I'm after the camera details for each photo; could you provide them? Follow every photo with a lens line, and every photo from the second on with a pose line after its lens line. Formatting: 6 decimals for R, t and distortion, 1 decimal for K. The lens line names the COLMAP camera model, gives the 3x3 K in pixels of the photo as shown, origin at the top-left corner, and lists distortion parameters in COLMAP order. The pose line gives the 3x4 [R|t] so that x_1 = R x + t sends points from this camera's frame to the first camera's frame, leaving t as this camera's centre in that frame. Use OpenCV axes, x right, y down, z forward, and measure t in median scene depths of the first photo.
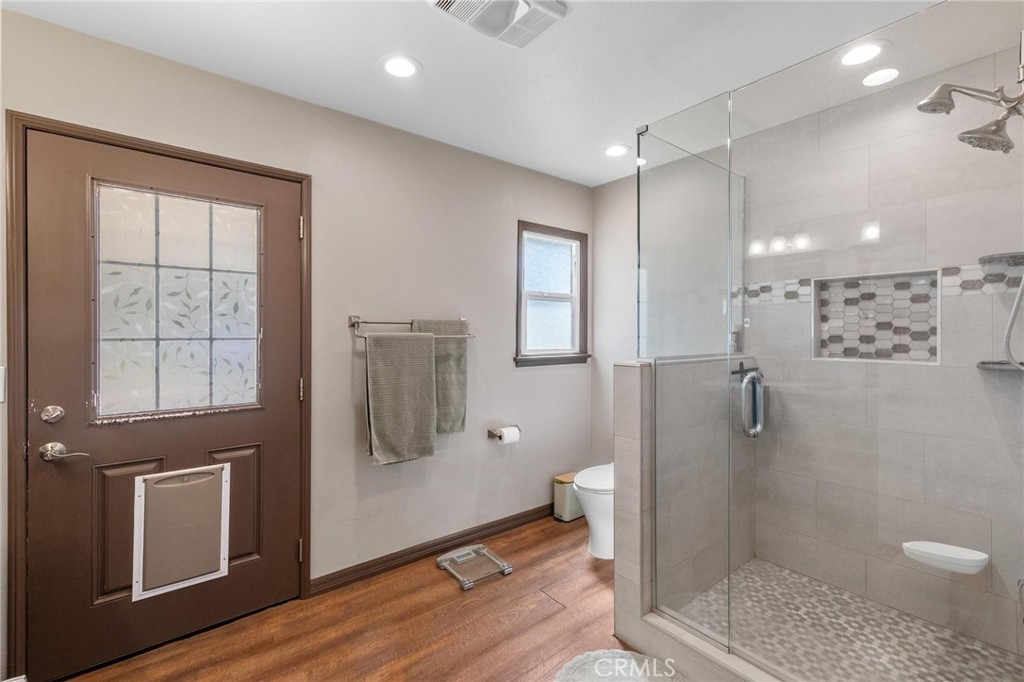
lens RADIAL K [[448.0, 0, 507.5], [0, 448.0, 334.6], [0, 0, 1]] dist [0.003516, 0.001162]
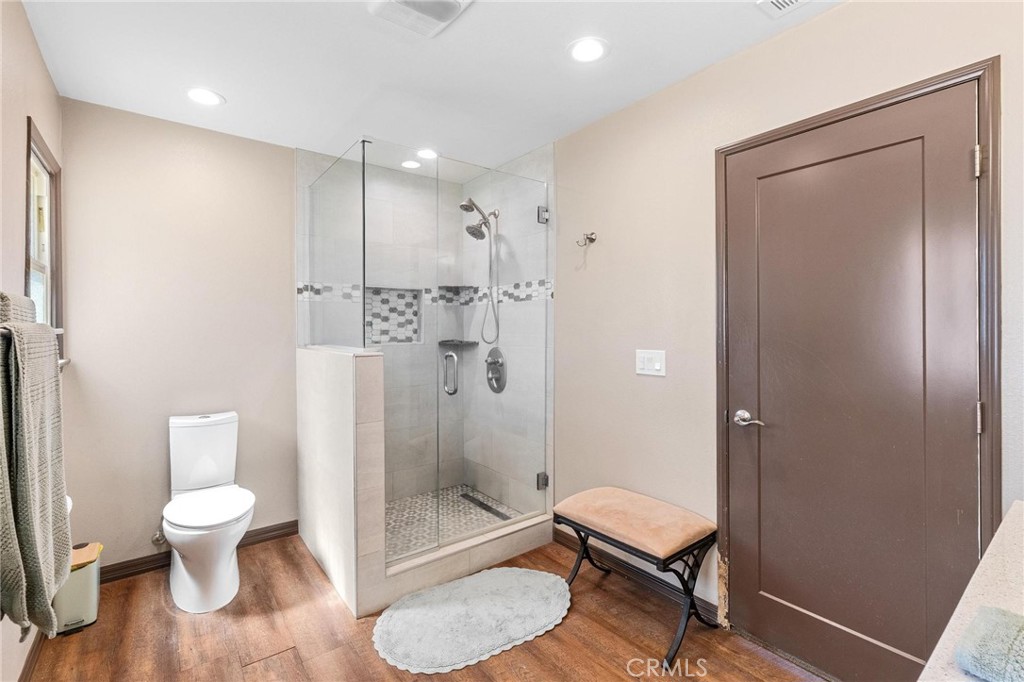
lens RADIAL K [[458.9, 0, 507.8], [0, 458.9, 334.3], [0, 0, 1]] dist [0.000741, -0.000918]
pose [[0.015973, -0.015408, 0.999754, -0.707723], [0.006006, 0.999865, 0.015313, 0.003485], [-0.999854, 0.005760, 0.016063, 0.562852]]
